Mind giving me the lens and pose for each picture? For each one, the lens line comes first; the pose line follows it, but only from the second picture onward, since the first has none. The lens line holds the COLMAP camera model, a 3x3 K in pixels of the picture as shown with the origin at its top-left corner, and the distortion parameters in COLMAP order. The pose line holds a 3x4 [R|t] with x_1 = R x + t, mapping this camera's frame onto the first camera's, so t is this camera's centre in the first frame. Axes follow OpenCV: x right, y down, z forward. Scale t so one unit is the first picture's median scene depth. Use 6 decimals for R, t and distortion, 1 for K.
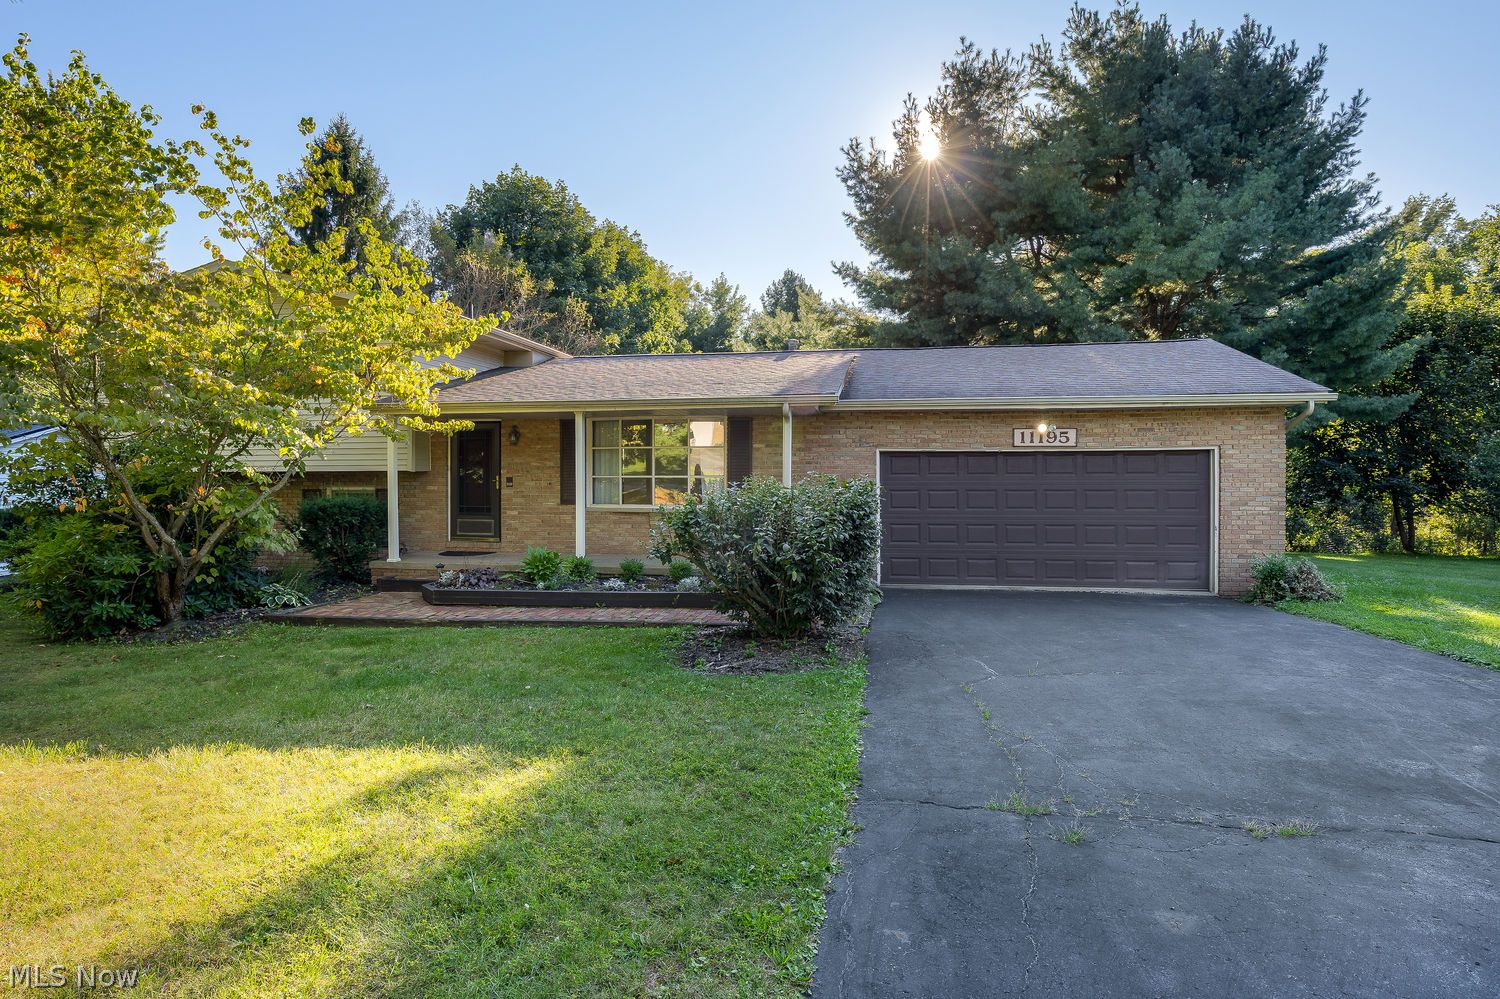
lens RADIAL K [[736.1, 0, 750.0], [0, 736.1, 499.5], [0, 0, 1]] dist [-0.001125, -0.000054]
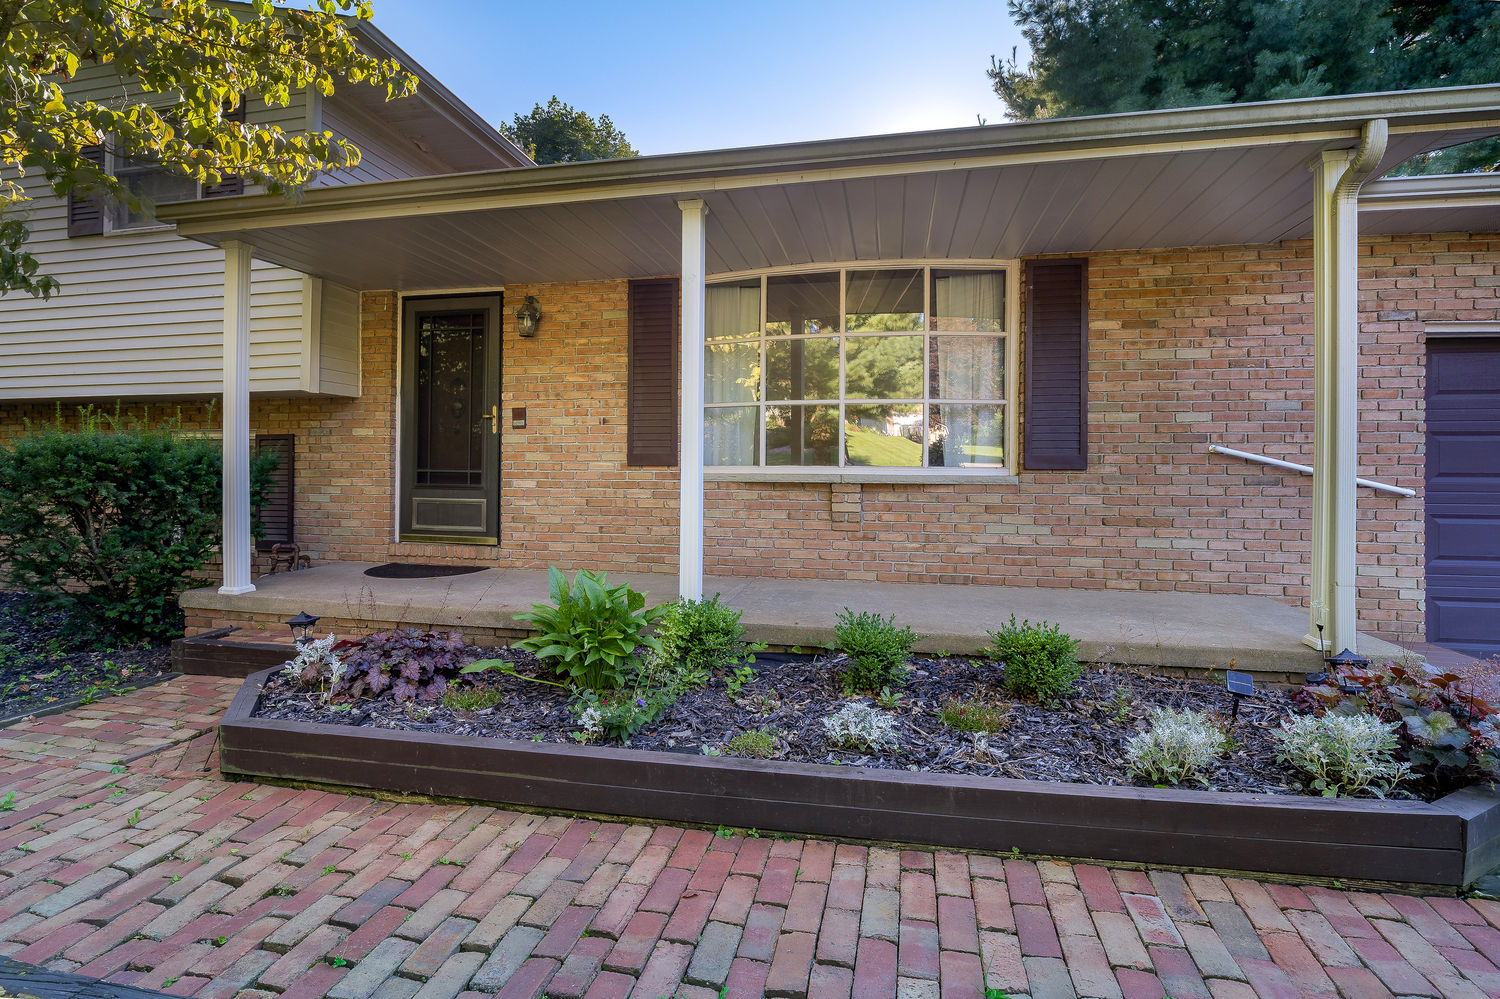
lens RADIAL K [[715.1, 0, 750.0], [0, 715.1, 499.5], [0, 0, 1]] dist [0.002583, -0.000040]
pose [[0.999113, 0.010056, -0.040890, -0.162784], [-0.009814, 0.999933, 0.006124, 0.024003], [0.040949, -0.005718, 0.999145, 0.557781]]
